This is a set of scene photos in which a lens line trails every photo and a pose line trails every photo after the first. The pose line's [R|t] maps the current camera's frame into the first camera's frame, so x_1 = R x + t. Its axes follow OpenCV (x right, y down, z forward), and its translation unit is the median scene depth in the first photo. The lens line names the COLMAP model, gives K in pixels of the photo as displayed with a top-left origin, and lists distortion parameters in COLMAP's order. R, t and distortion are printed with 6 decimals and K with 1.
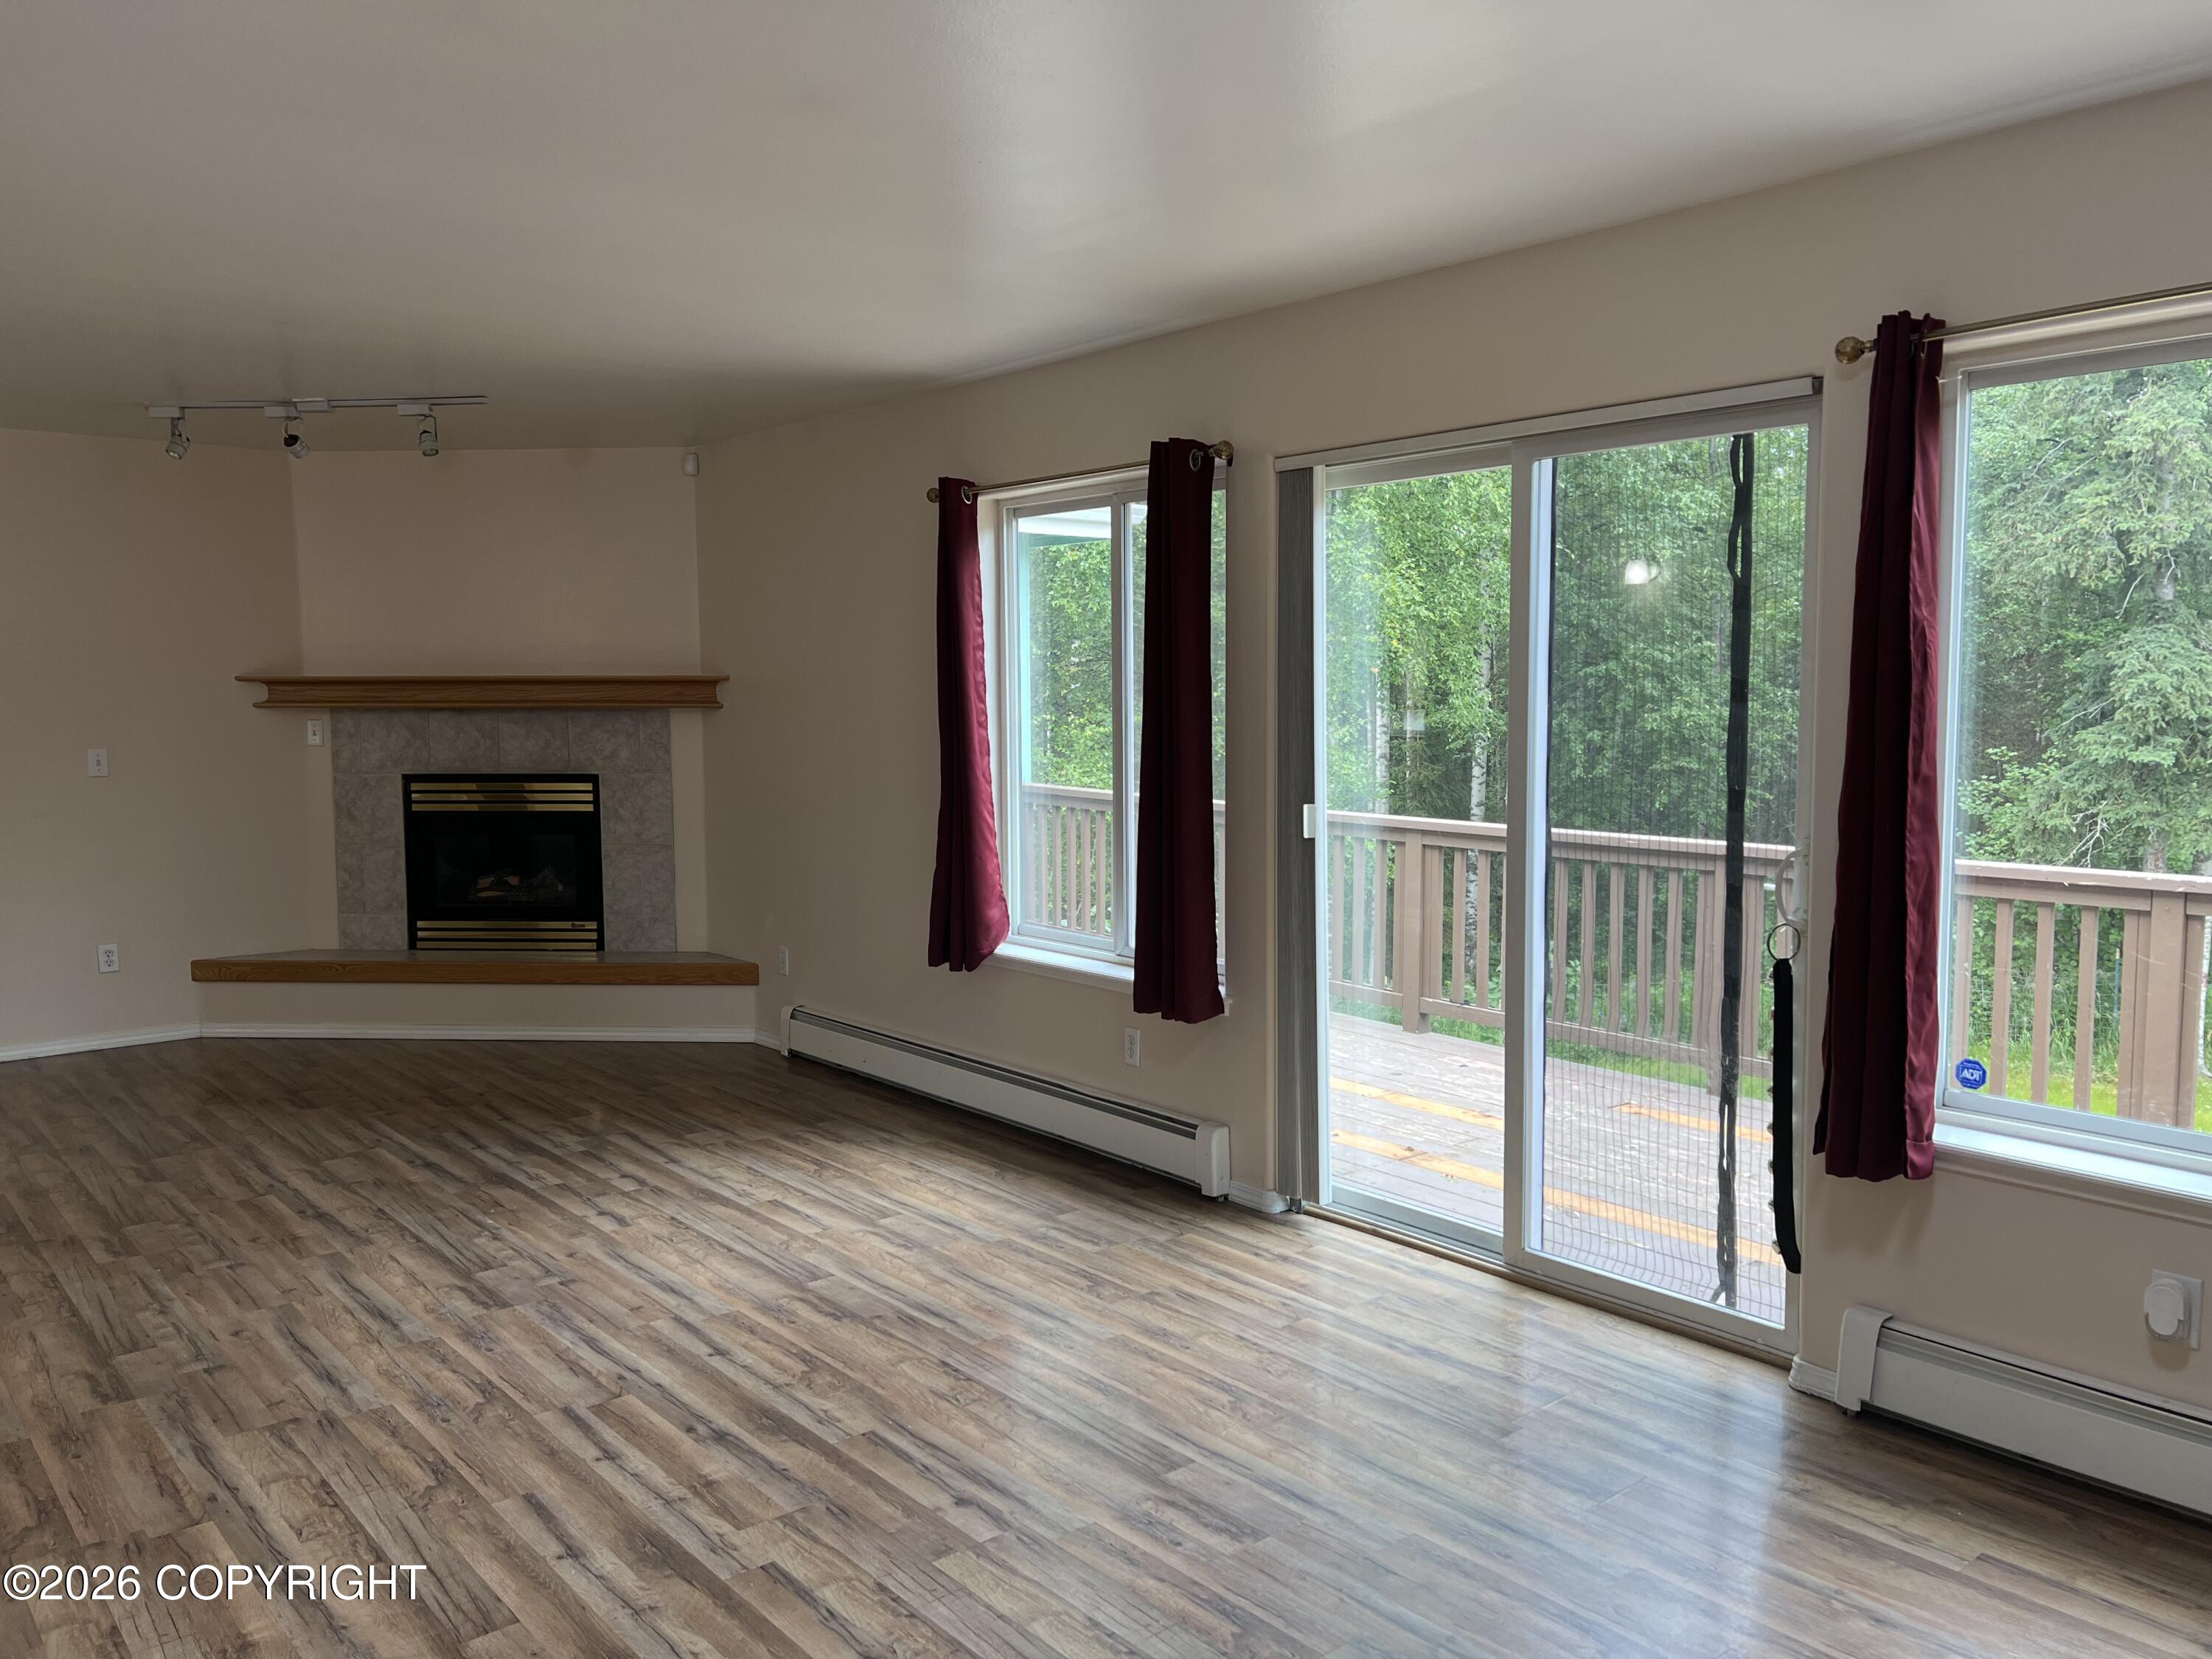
lens RADIAL K [[1674.1, 0, 1123.2], [0, 1674.1, 812.3], [0, 0, 1]] dist [0.051464, -0.060114]
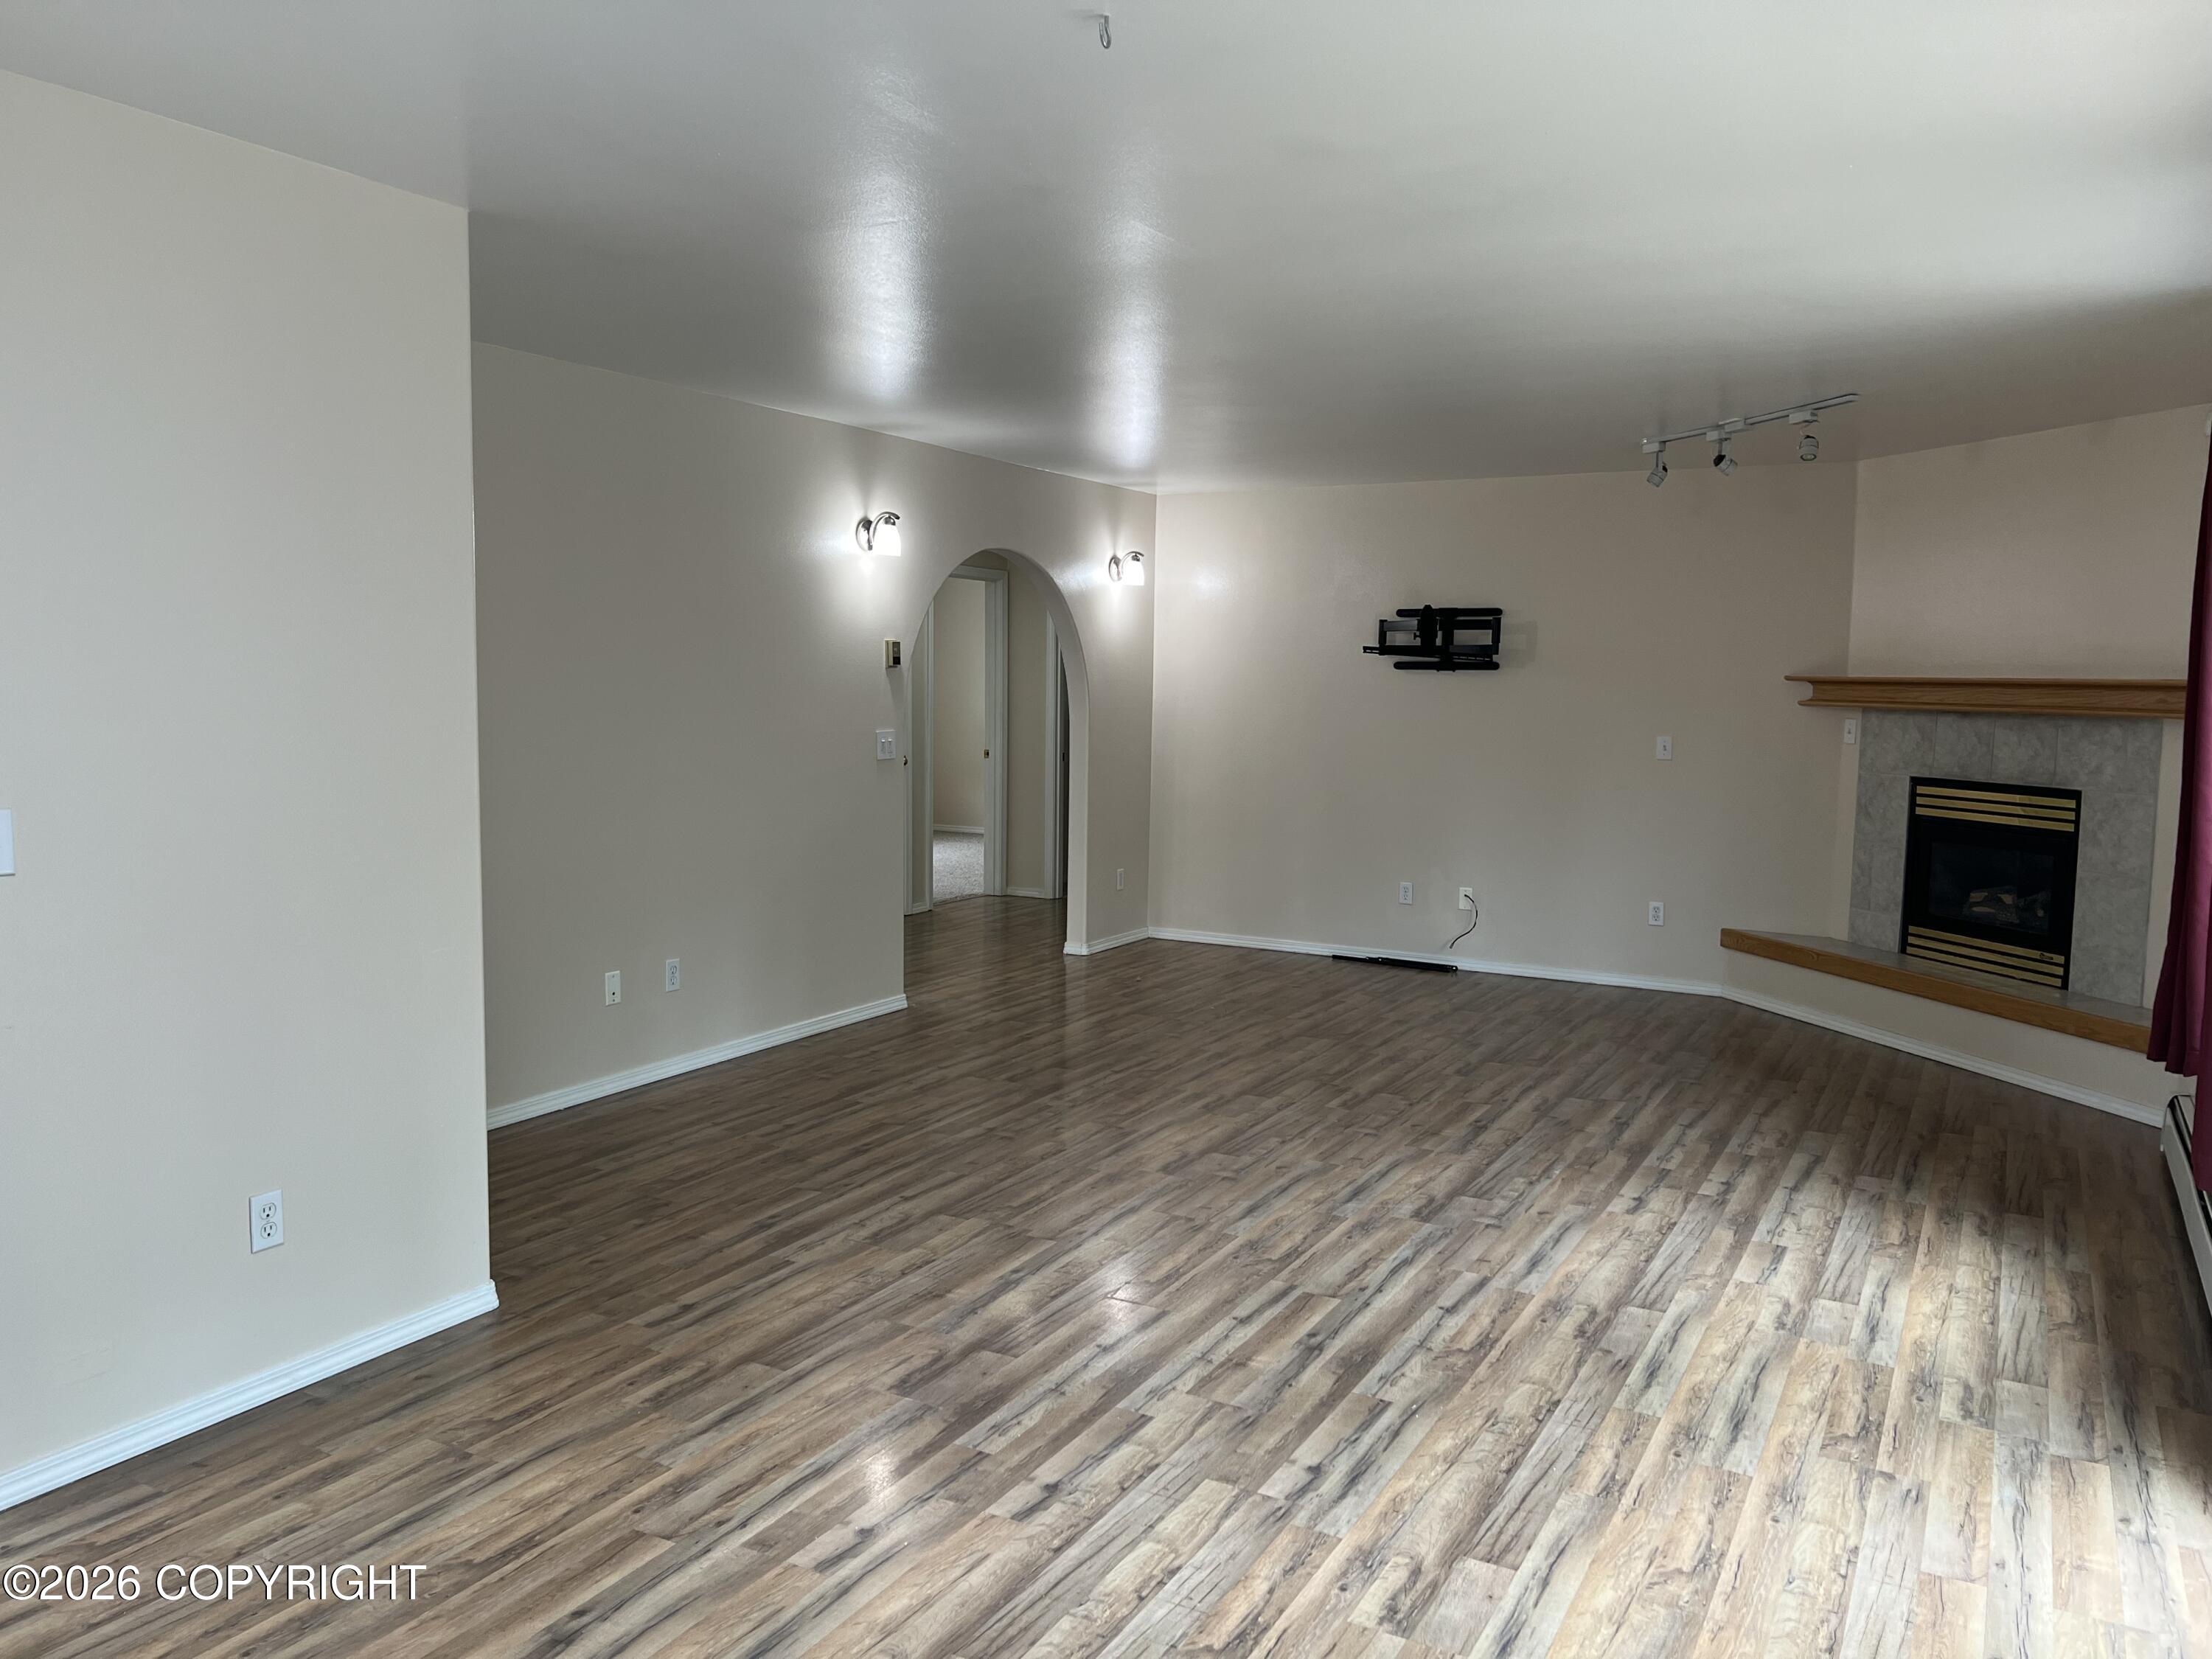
lens RADIAL K [[1674.1, 0, 1092.6], [0, 1674.1, 820.3], [0, 0, 1]] dist [0.051464, -0.060114]
pose [[0.348471, 0.092626, -0.932732, 0.489207], [-0.088860, 0.993888, 0.065501, -0.028141], [0.933098, 0.060057, 0.354572, 0.296191]]
